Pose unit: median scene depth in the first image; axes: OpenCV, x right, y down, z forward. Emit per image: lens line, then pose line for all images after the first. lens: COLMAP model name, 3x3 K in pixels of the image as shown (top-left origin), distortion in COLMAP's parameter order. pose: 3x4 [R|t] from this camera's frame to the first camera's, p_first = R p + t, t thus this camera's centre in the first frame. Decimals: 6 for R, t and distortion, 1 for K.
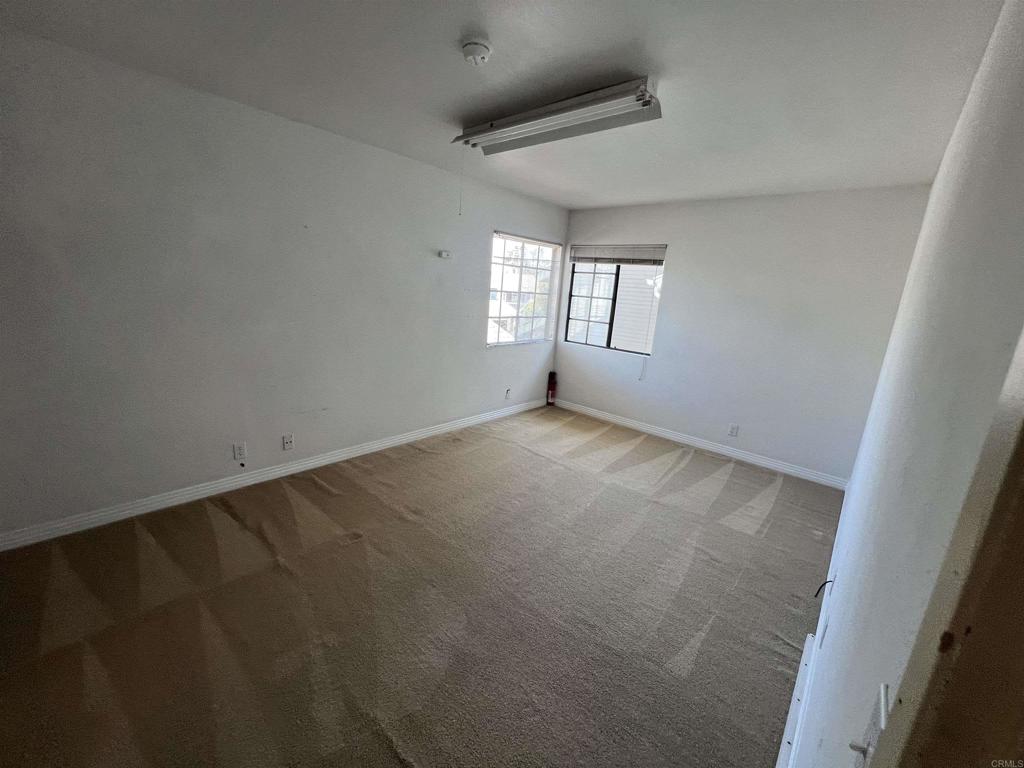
lens RADIAL K [[411.8, 0, 511.5], [0, 411.8, 385.0], [0, 0, 1]] dist [-0.002382, 0.000747]
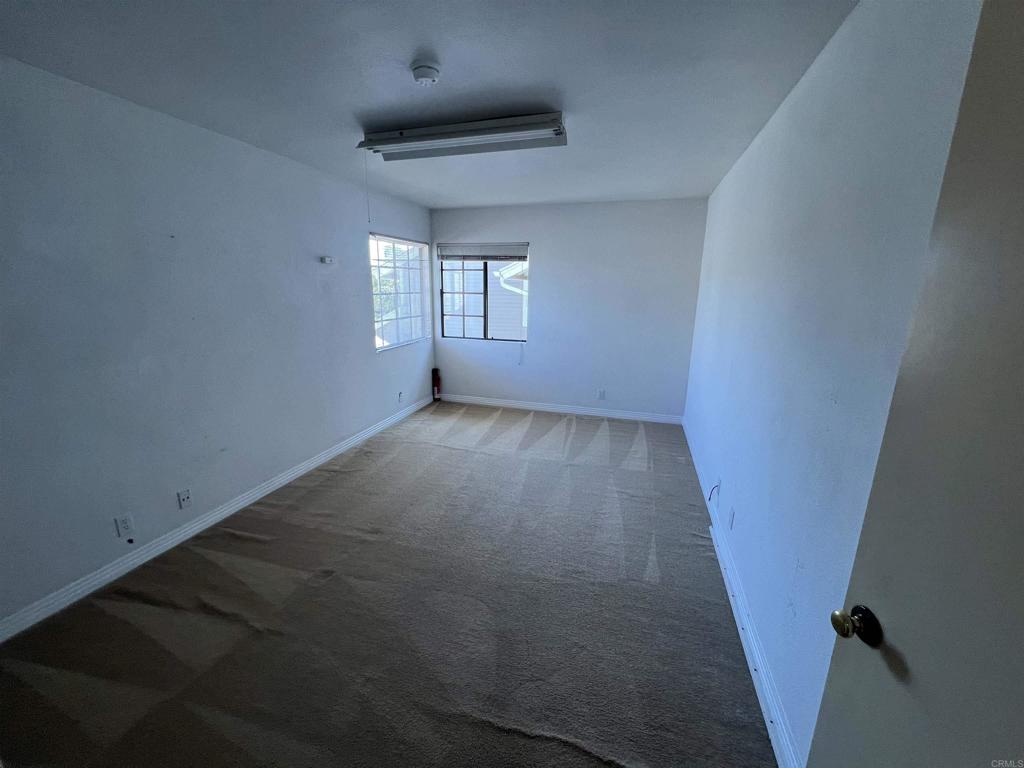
lens RADIAL K [[411.8, 0, 508.4], [0, 411.8, 385.3], [0, 0, 1]] dist [-0.002382, 0.000747]
pose [[0.905661, -0.159305, 0.392937, -0.241472], [0.149312, 0.987198, 0.056091, -0.034505], [-0.396843, 0.007871, 0.917853, -0.016265]]
